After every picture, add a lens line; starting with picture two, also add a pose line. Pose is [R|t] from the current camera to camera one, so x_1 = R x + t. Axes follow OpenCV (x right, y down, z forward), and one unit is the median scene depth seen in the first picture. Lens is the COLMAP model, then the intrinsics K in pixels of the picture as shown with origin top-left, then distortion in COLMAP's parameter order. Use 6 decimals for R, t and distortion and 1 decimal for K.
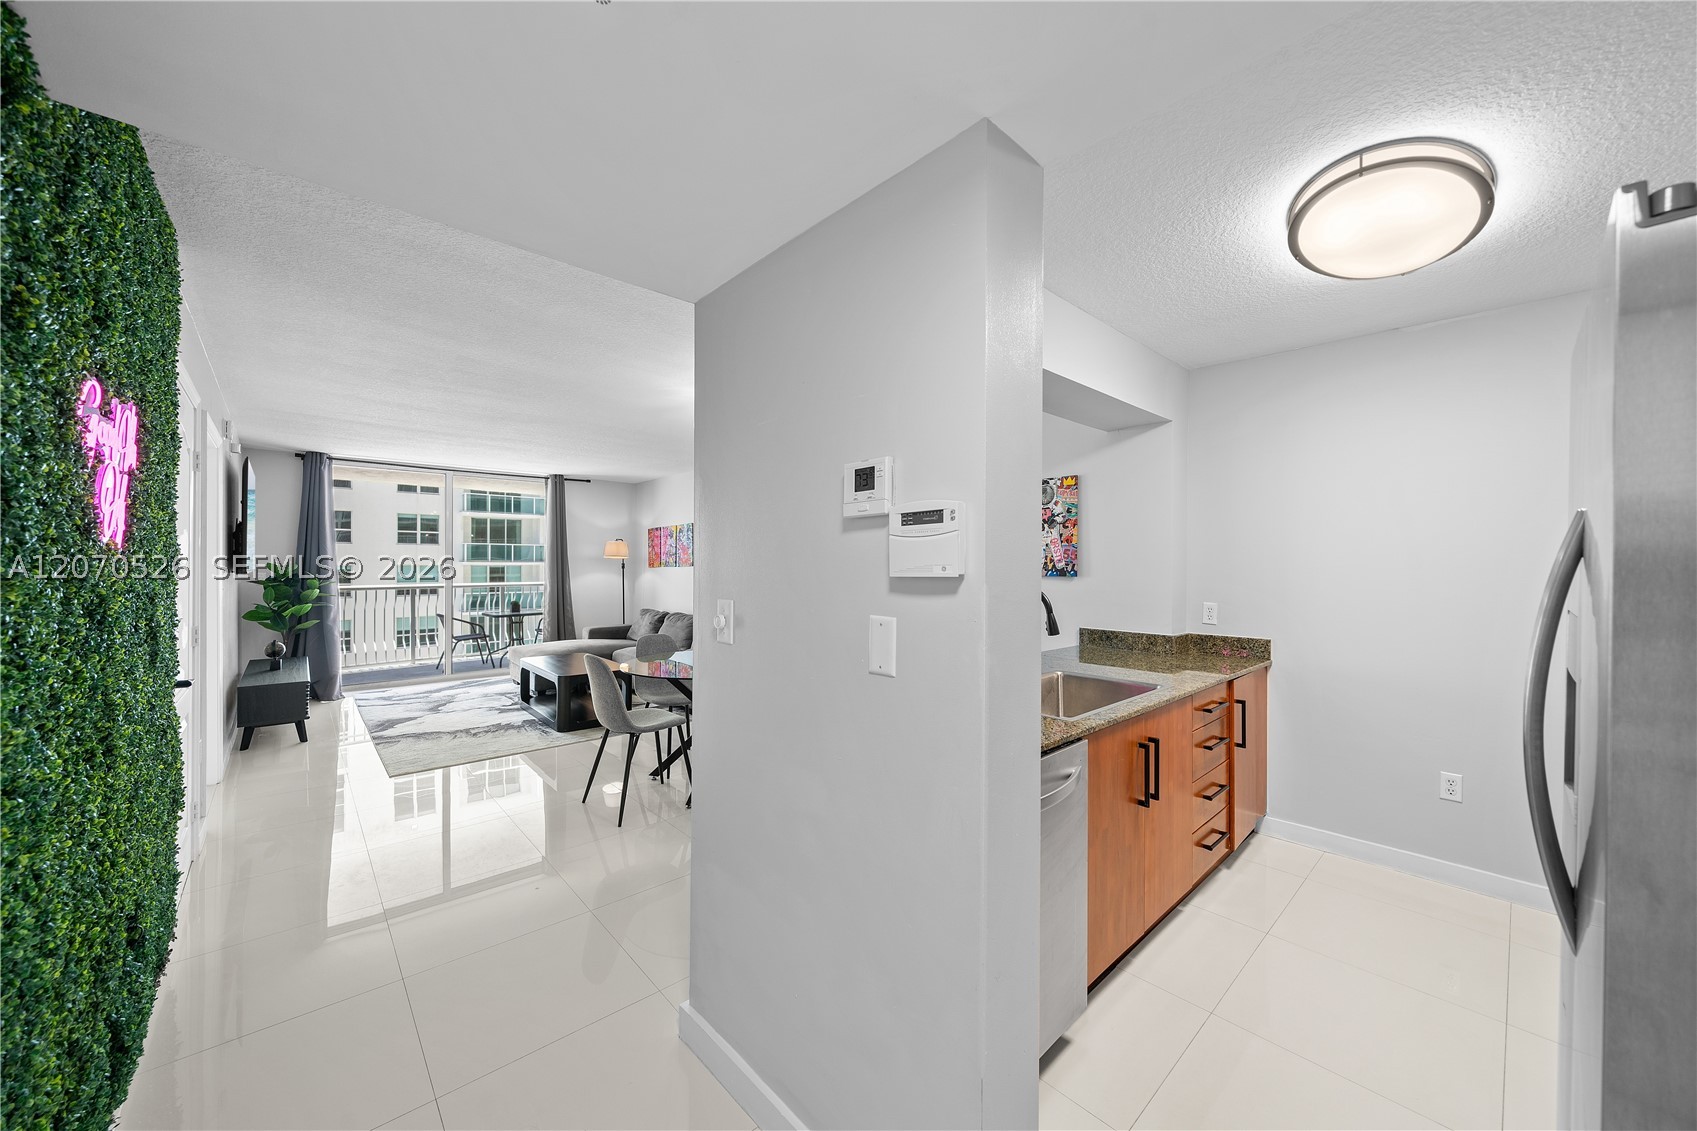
lens RADIAL K [[618.1, 0, 827.3], [0, 618.1, 559.4], [0, 0, 1]] dist [0.000307, -0.000397]
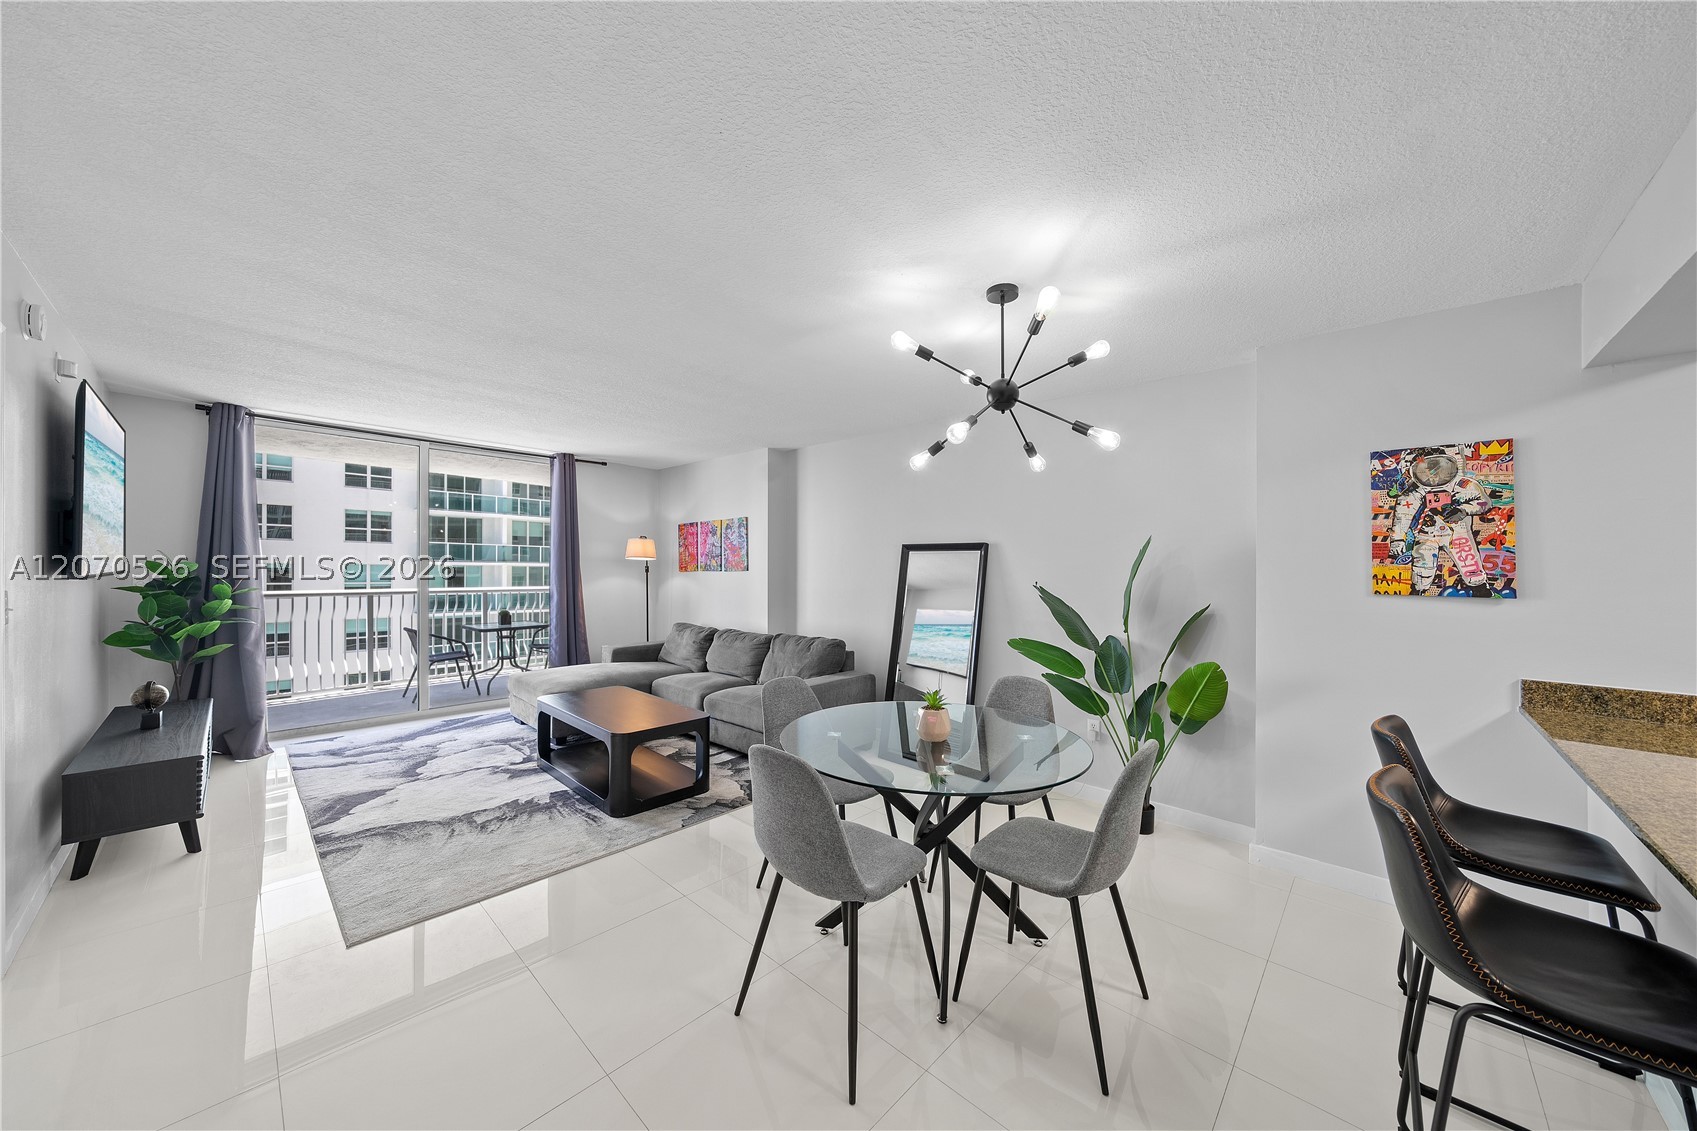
lens RADIAL K [[579.3, 0, 835.8], [0, 579.3, 572.3], [0, 0, 1]] dist [-0.002731, -0.000310]
pose [[0.995224, 0.010259, 0.097081, -0.174284], [-0.011749, 0.999822, 0.014794, 0.000302], [-0.096912, -0.015864, 0.995167, 0.239533]]
